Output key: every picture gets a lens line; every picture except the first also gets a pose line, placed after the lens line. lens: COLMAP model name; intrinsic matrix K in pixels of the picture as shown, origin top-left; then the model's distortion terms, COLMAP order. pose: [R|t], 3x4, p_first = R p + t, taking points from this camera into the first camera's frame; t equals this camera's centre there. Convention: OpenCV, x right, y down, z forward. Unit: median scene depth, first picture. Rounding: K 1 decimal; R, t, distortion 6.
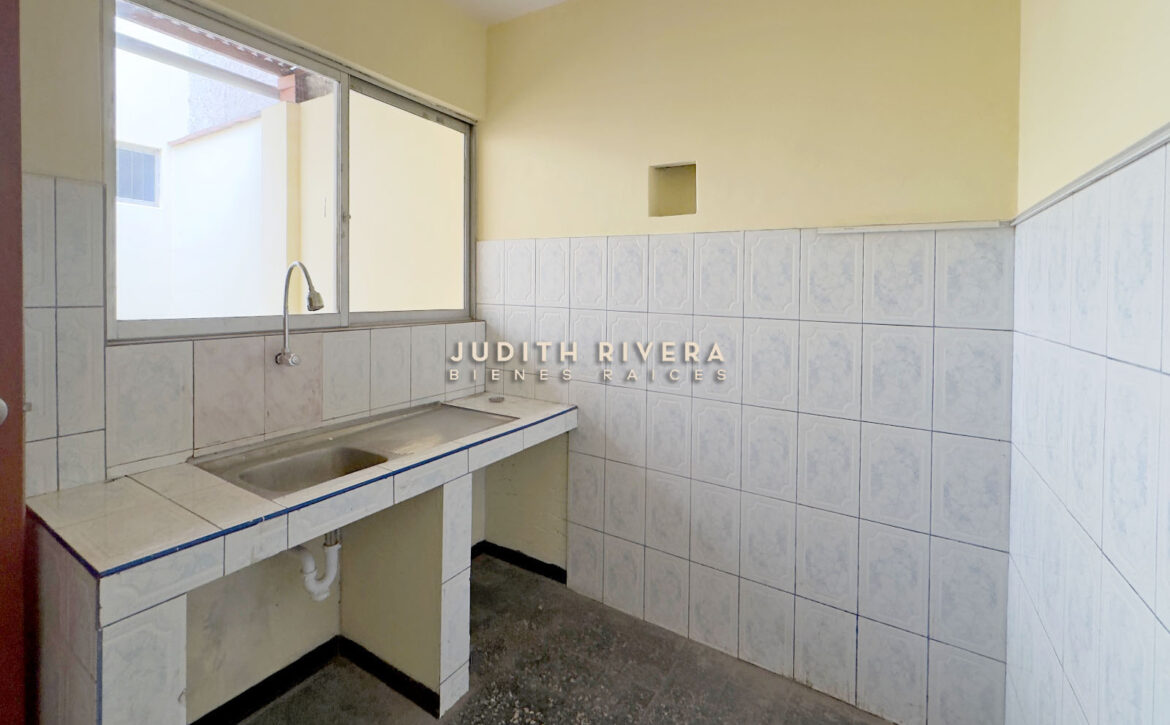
lens RADIAL K [[498.9, 0, 585.0], [0, 498.9, 362.5], [0, 0, 1]] dist [-0.000280, 0.000010]
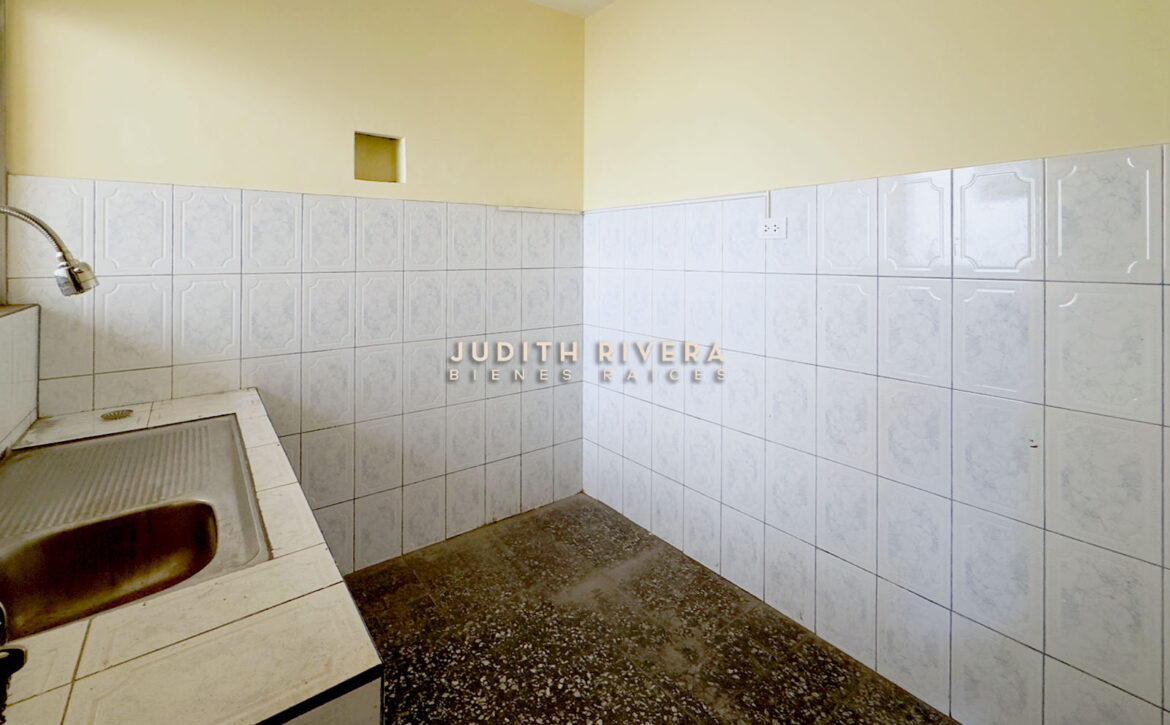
lens RADIAL K [[494.0, 0, 547.7], [0, 494.0, 346.4], [0, 0, 1]] dist [-0.000362, 0.000009]
pose [[0.398078, -0.192423, 0.896943, -0.710401], [0.141963, 0.978896, 0.146999, -0.044756], [-0.906300, 0.068816, 0.416994, 0.228427]]
